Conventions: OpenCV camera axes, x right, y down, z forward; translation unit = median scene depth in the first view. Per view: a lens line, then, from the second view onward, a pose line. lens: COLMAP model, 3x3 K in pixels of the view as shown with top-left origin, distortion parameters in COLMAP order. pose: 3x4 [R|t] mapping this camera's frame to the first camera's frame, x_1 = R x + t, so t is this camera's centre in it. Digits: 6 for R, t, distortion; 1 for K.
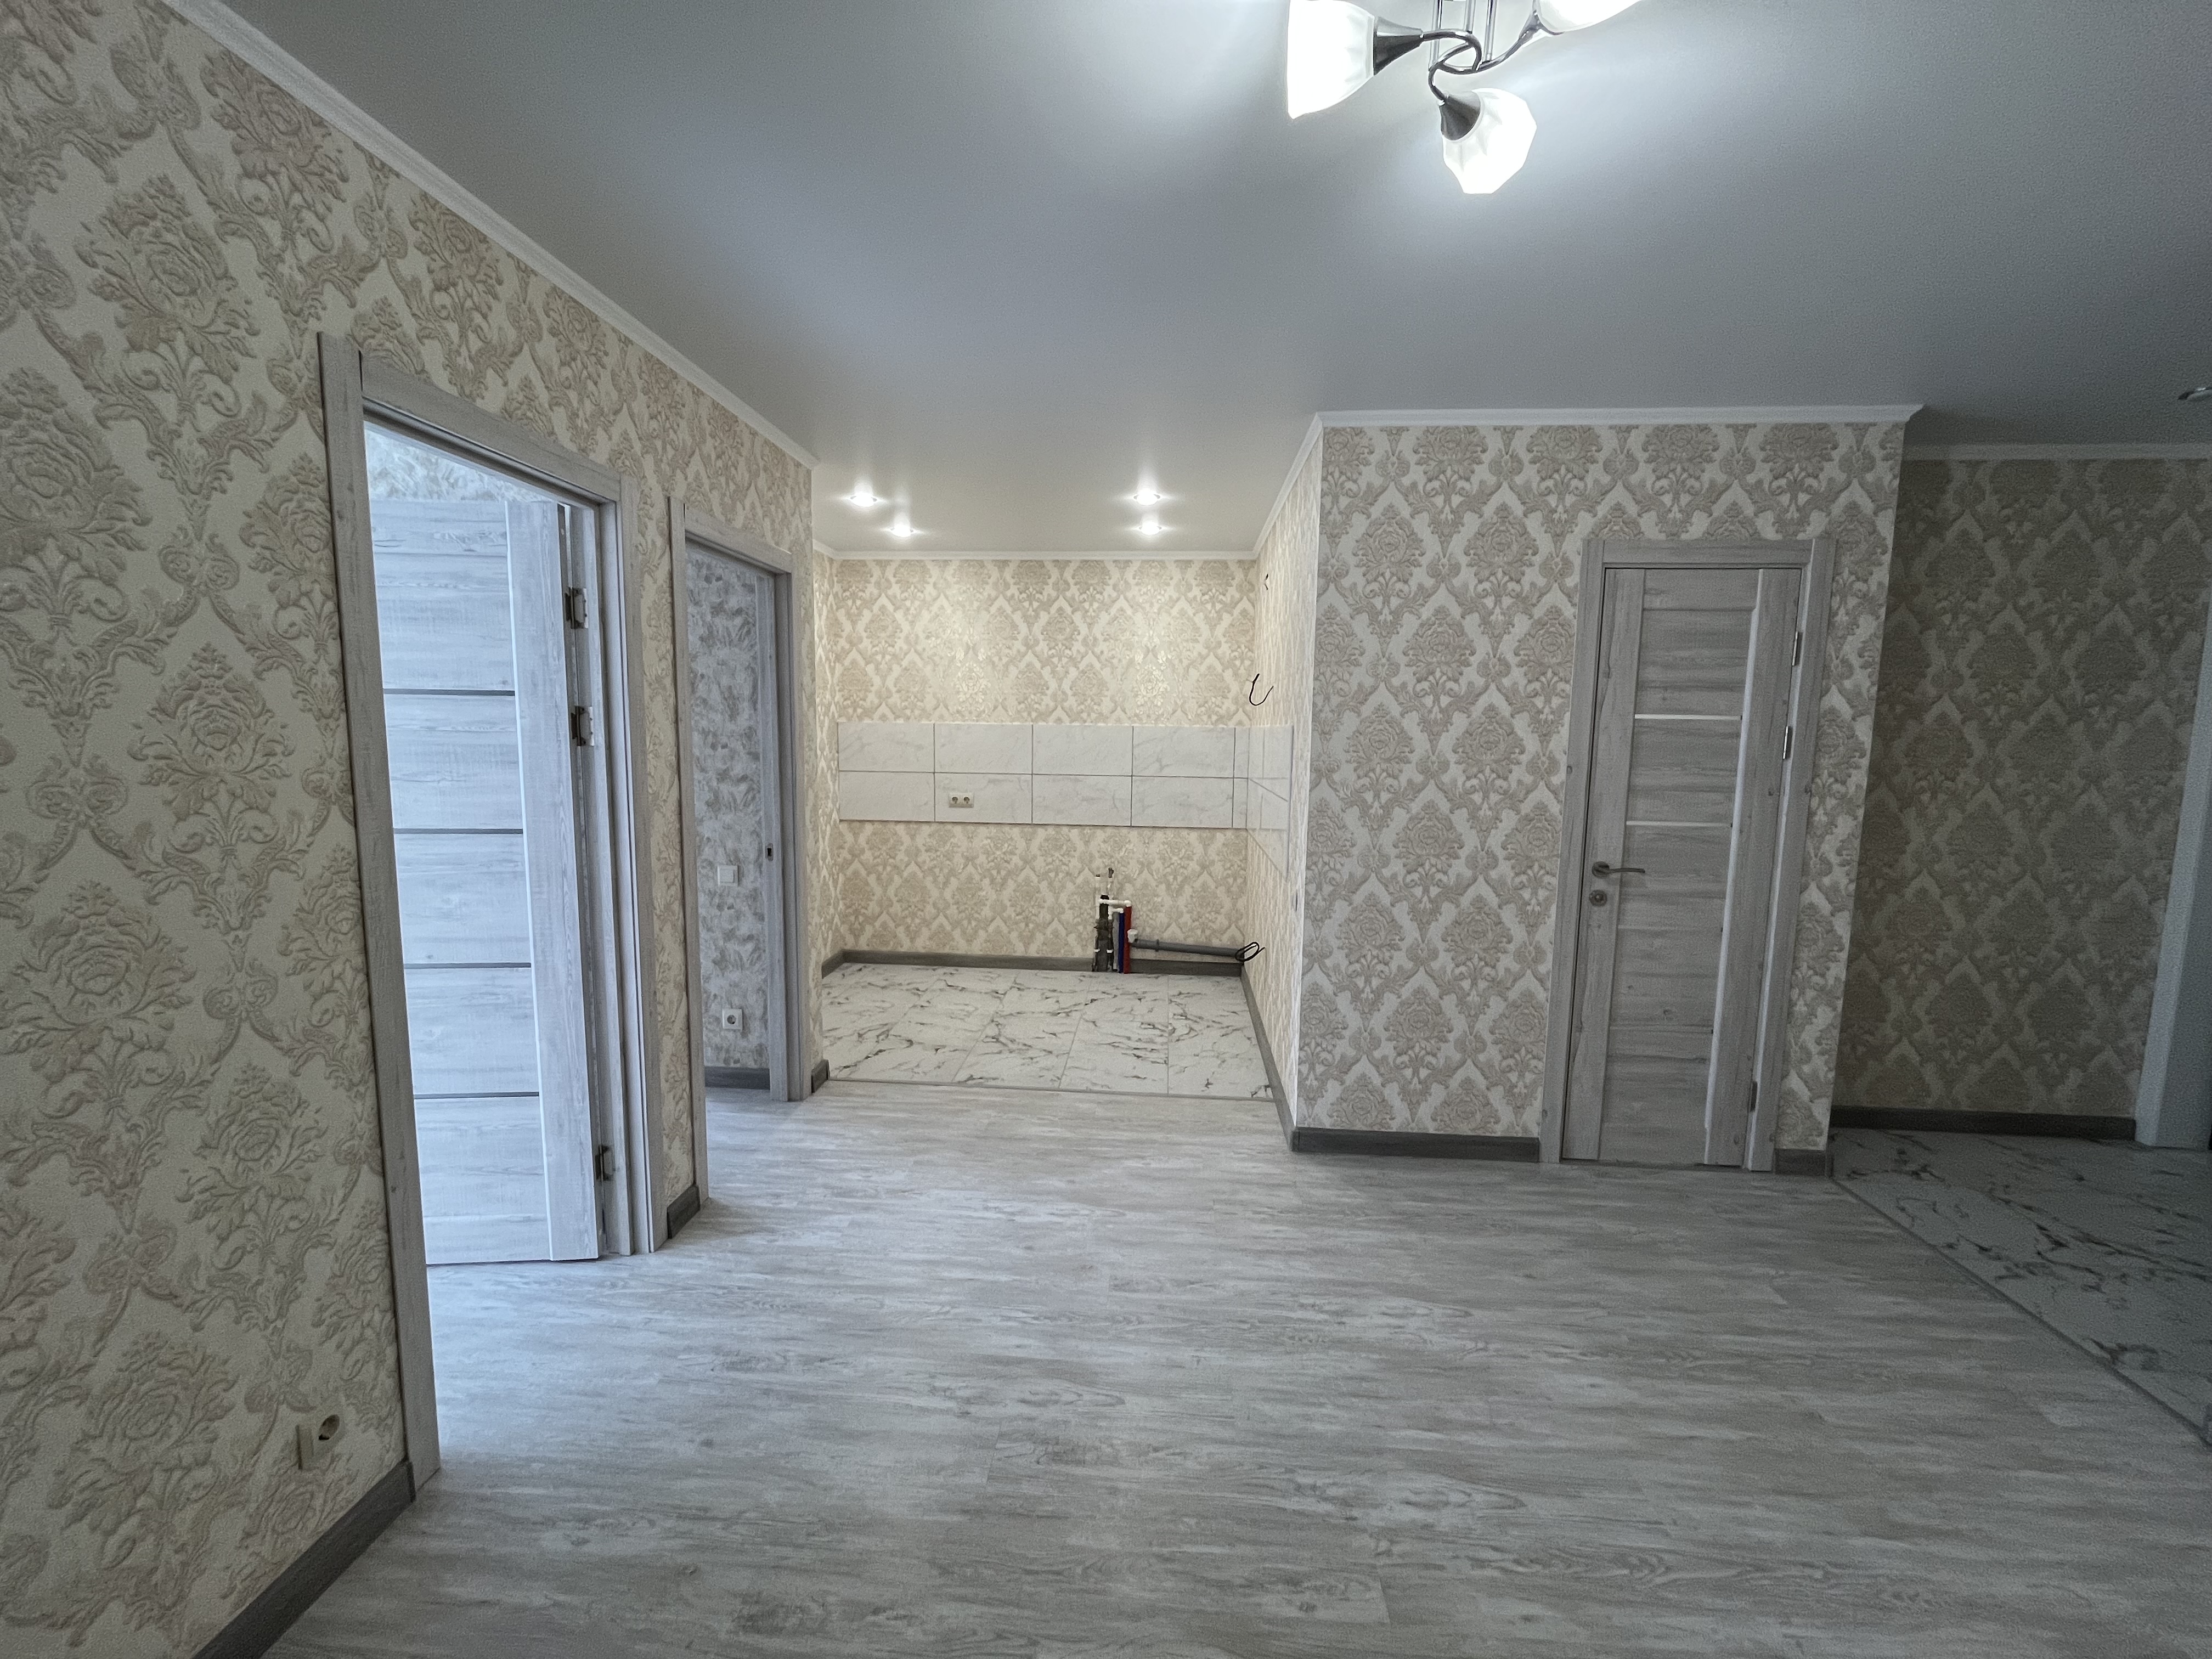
lens RADIAL K [[891.8, 0, 1097.0], [0, 891.8, 832.3], [0, 0, 1]] dist [-0.006071, 0.000057]
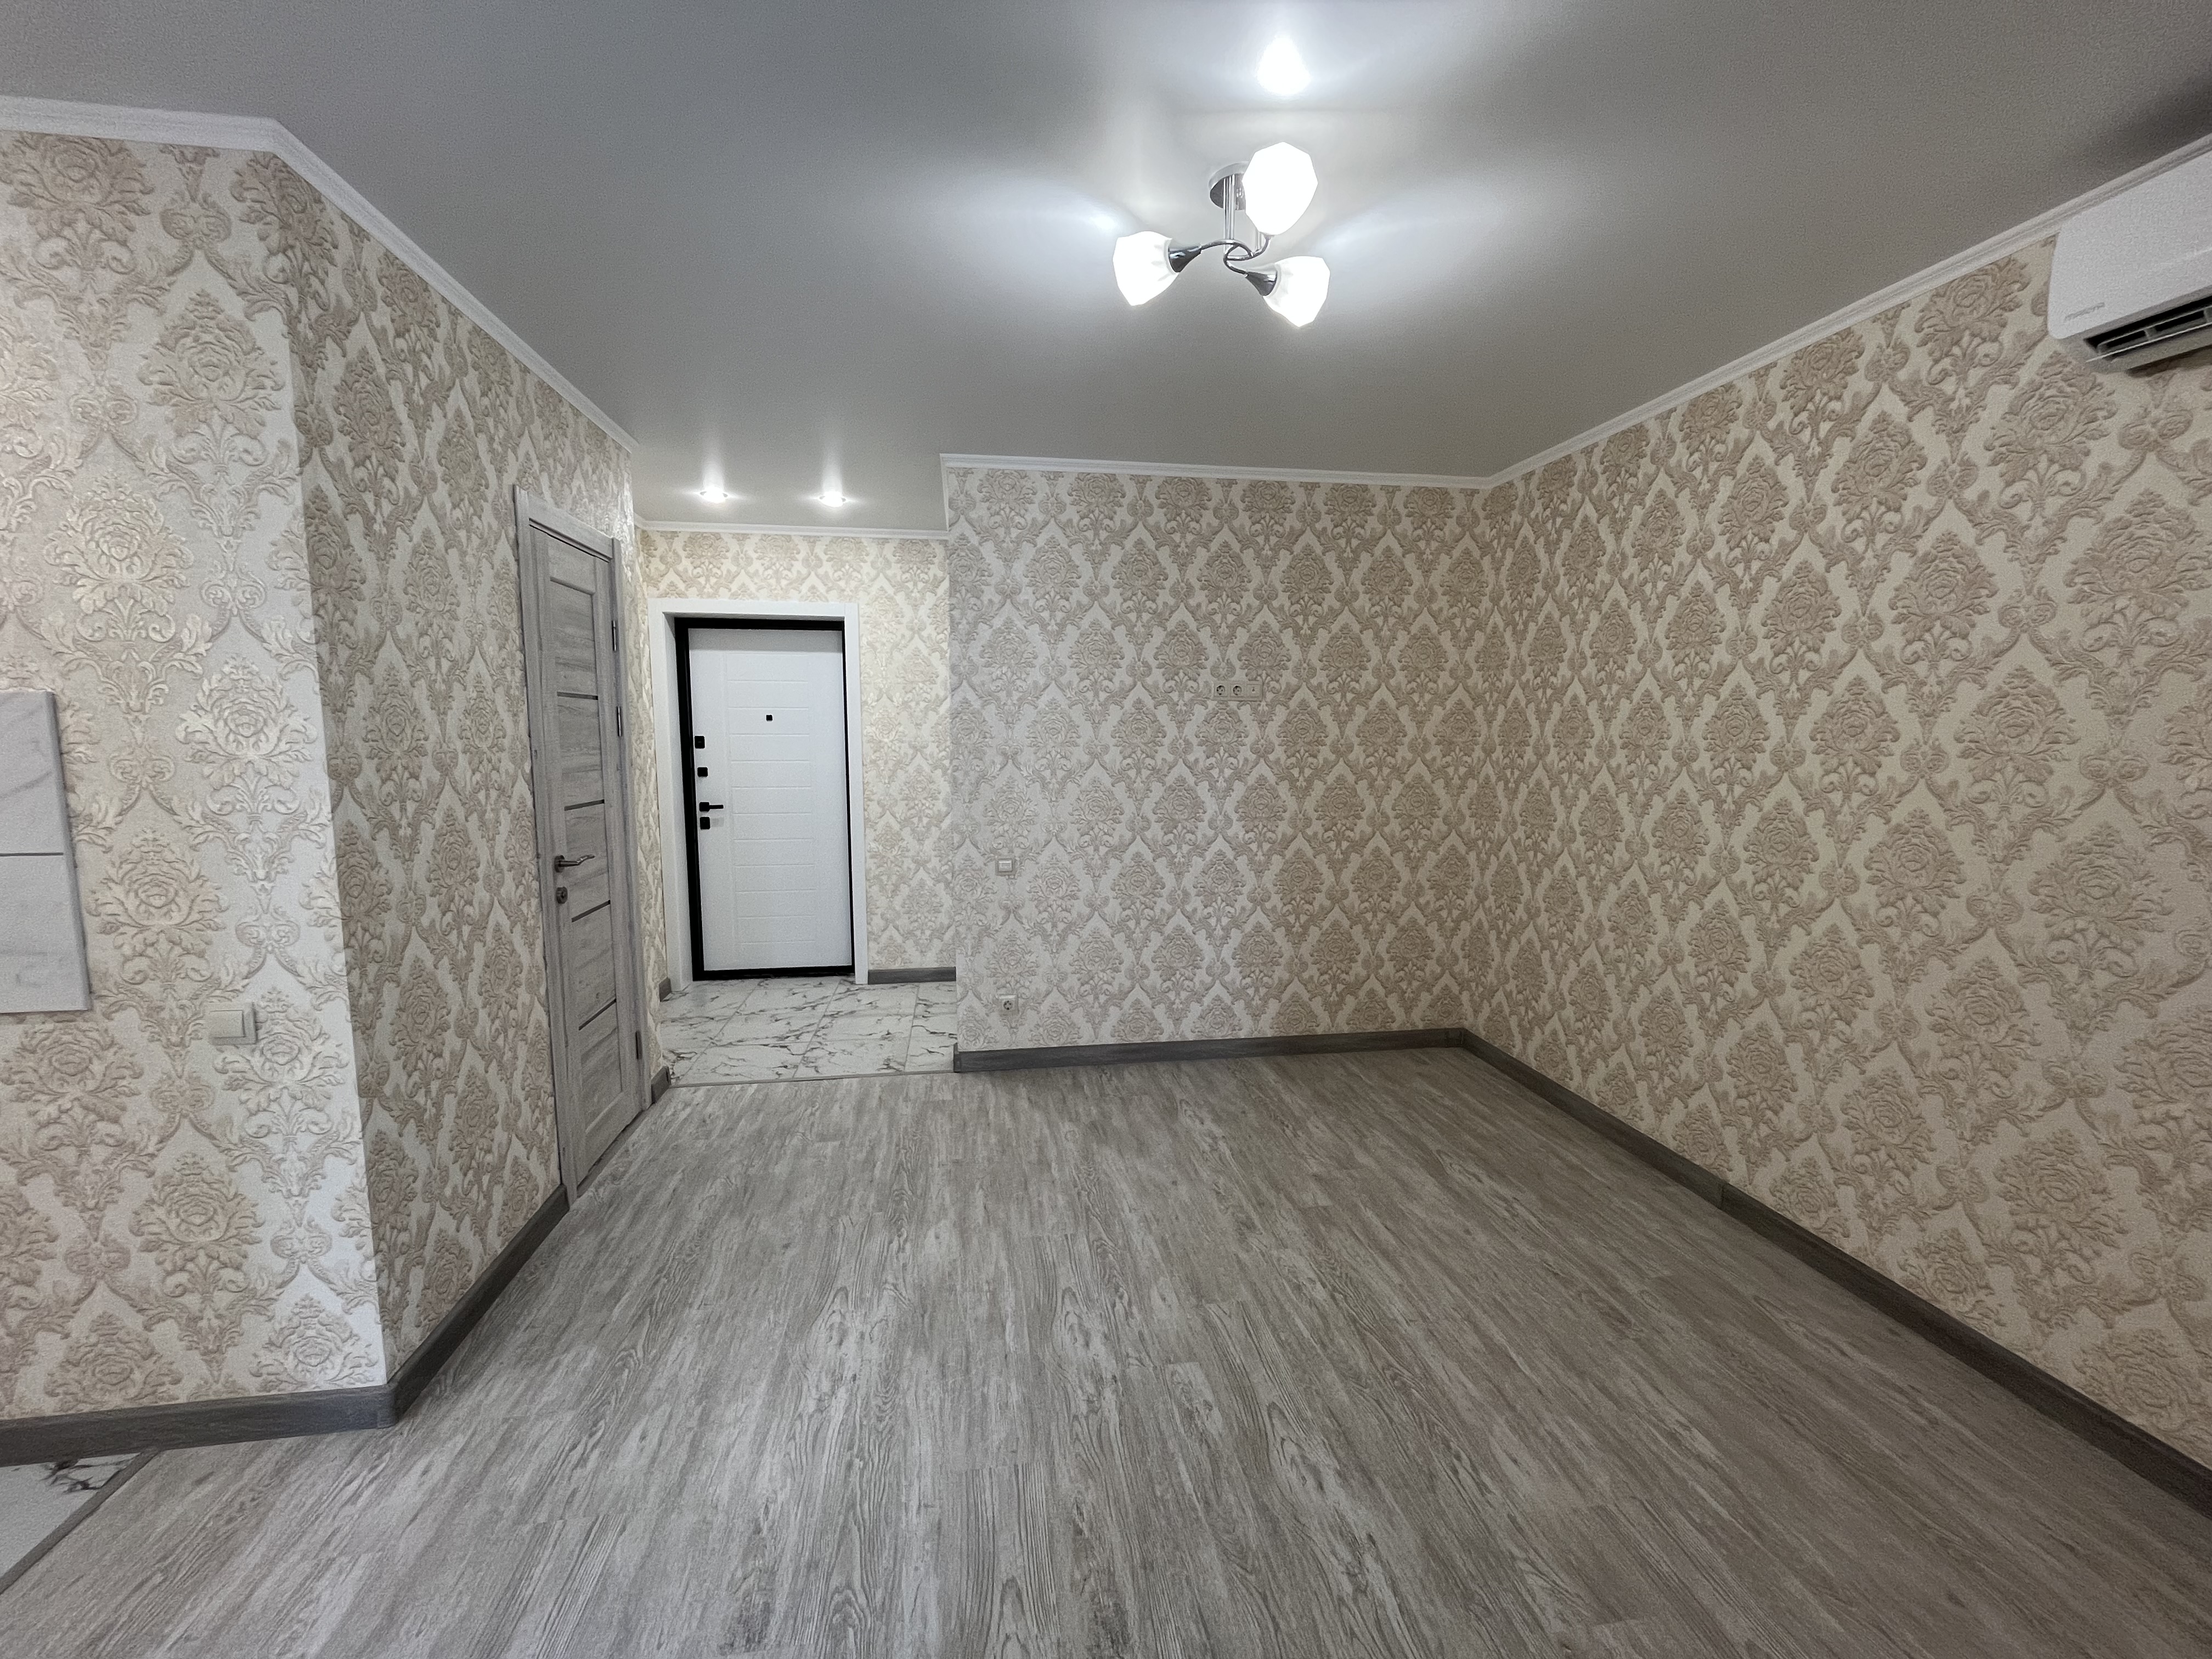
lens RADIAL K [[891.8, 0, 1097.0], [0, 891.8, 832.3], [0, 0, 1]] dist [-0.006071, 0.000057]
pose [[-0.227534, -0.124947, 0.965721, -0.435591], [0.105194, 0.982776, 0.151938, -0.070826], [-0.968072, 0.136159, -0.210471, 0.671171]]
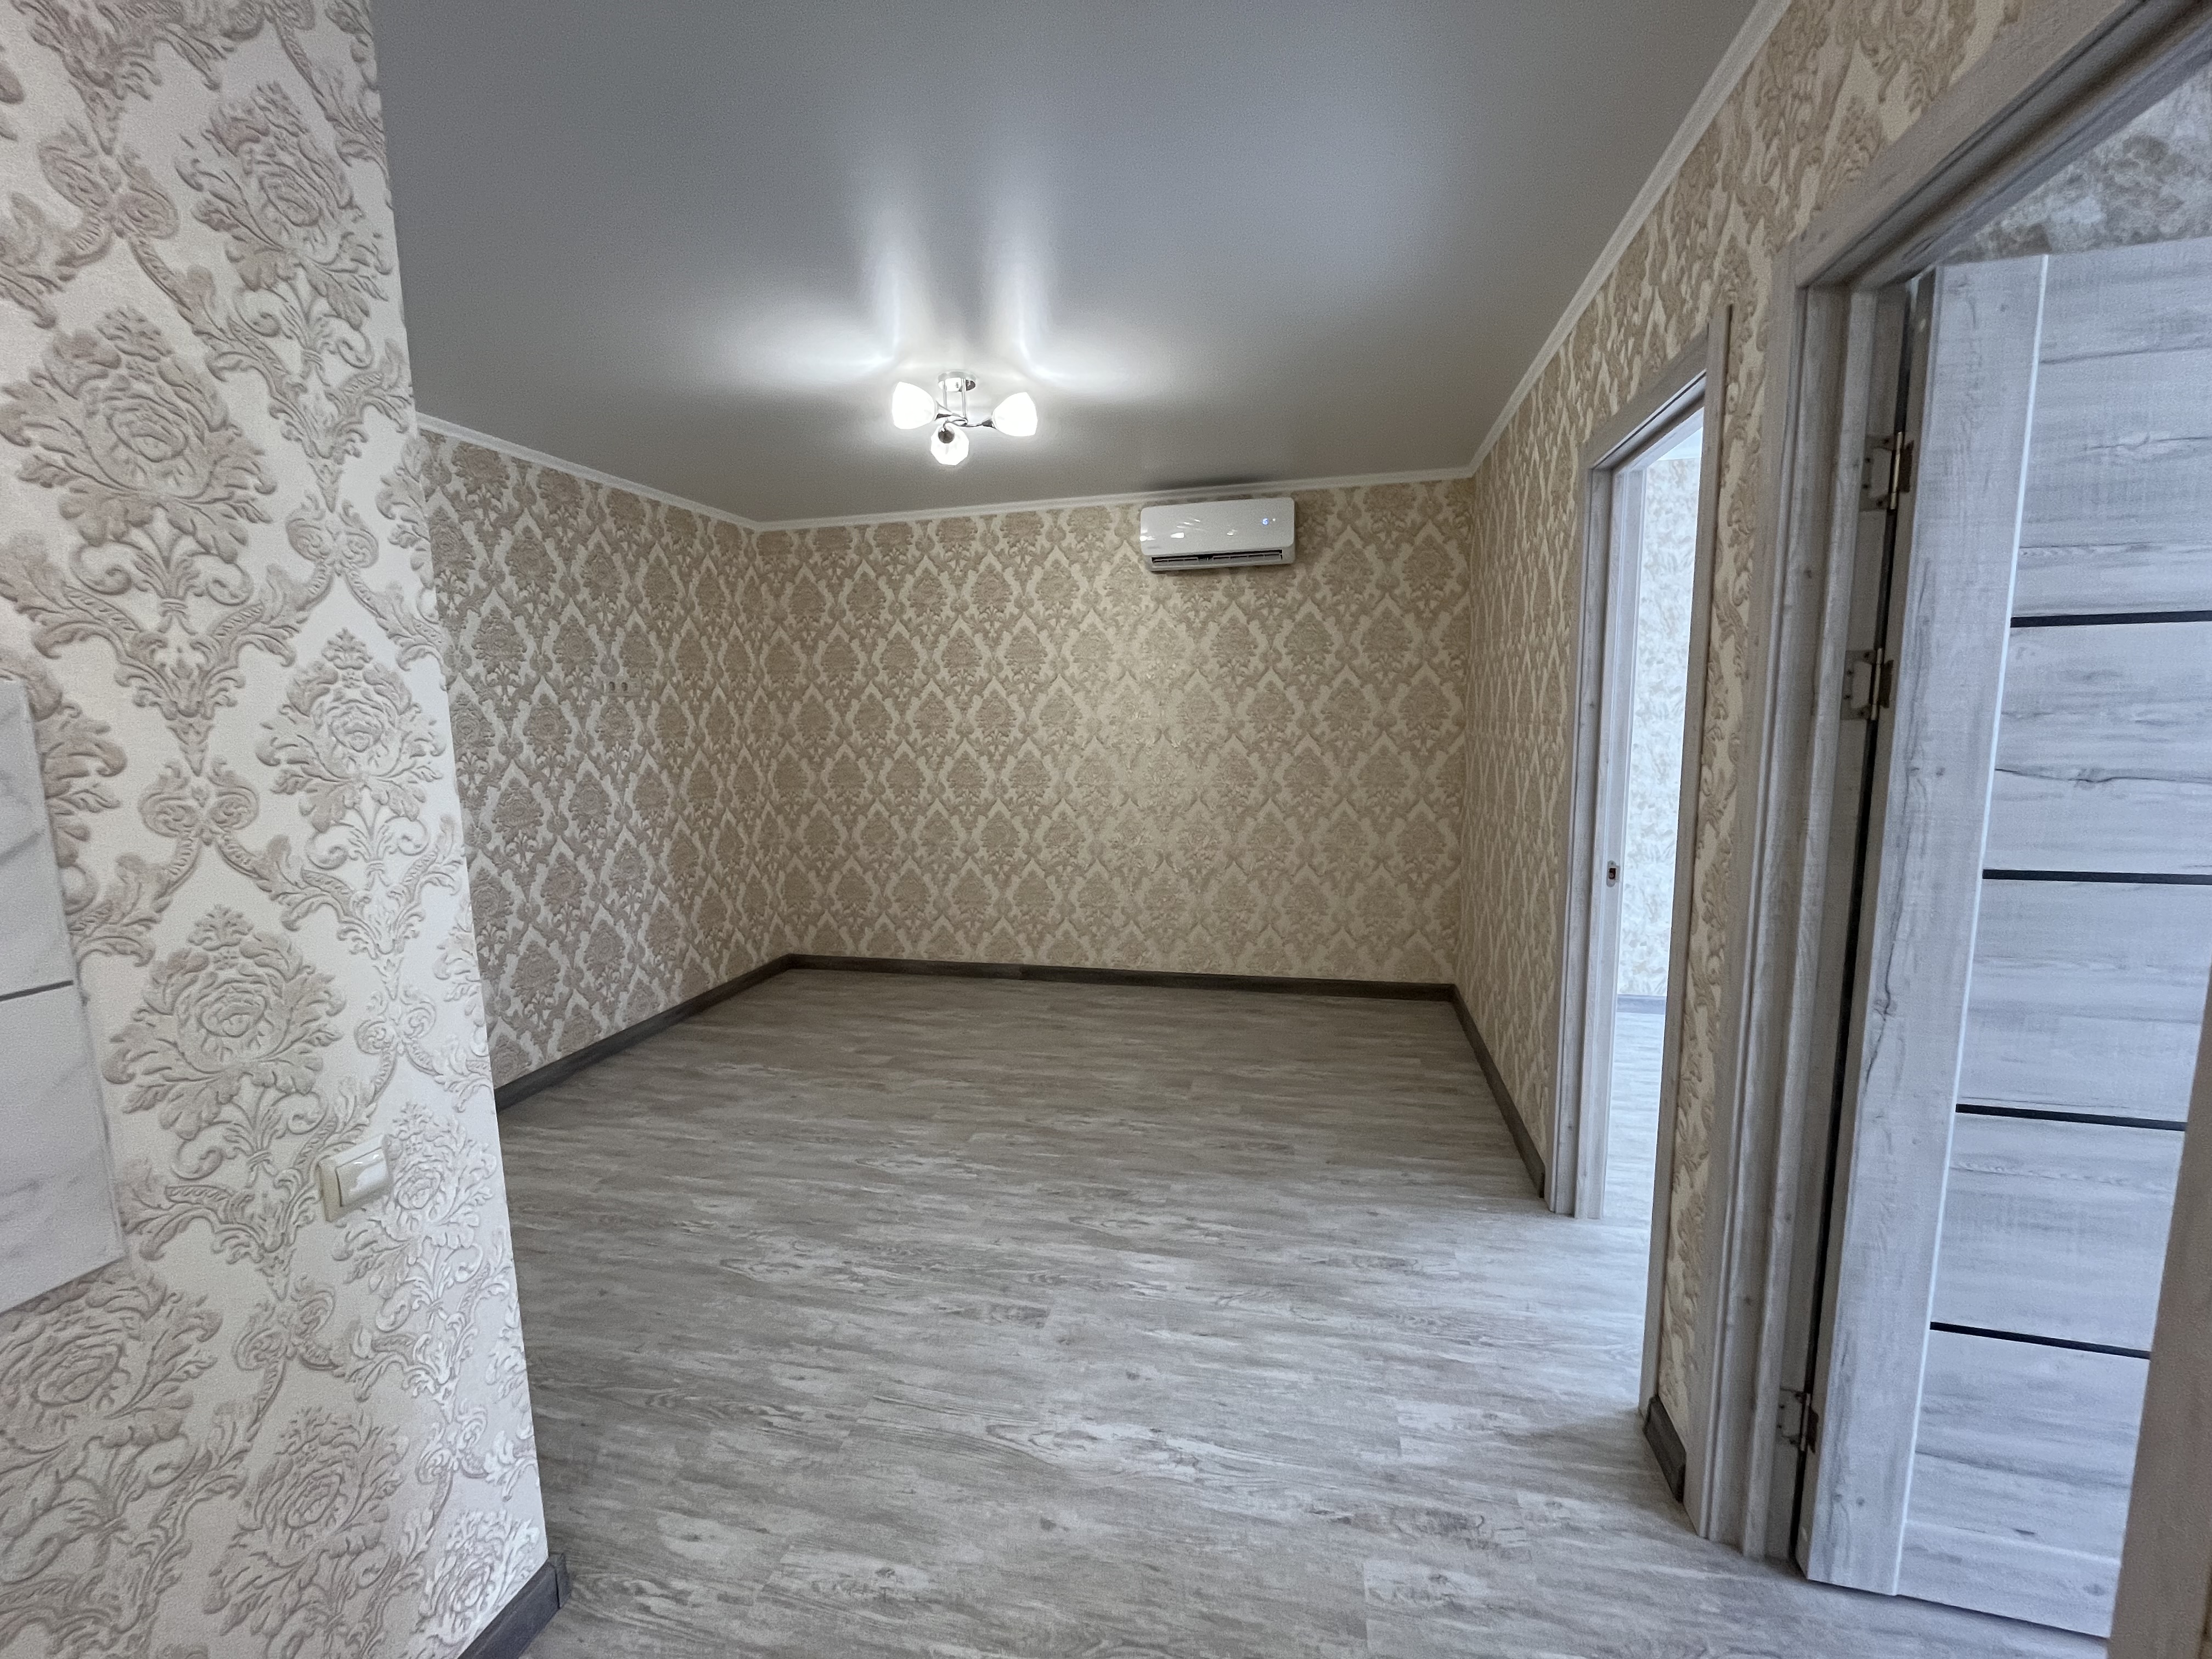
lens RADIAL K [[891.8, 0, 1097.0], [0, 891.8, 832.3], [0, 0, 1]] dist [-0.006071, 0.000057]
pose [[-0.987476, -0.014610, 0.157091, -0.138938], [0.024925, 0.968750, 0.246782, -0.156654], [-0.155787, 0.247607, -0.956254, 1.413390]]
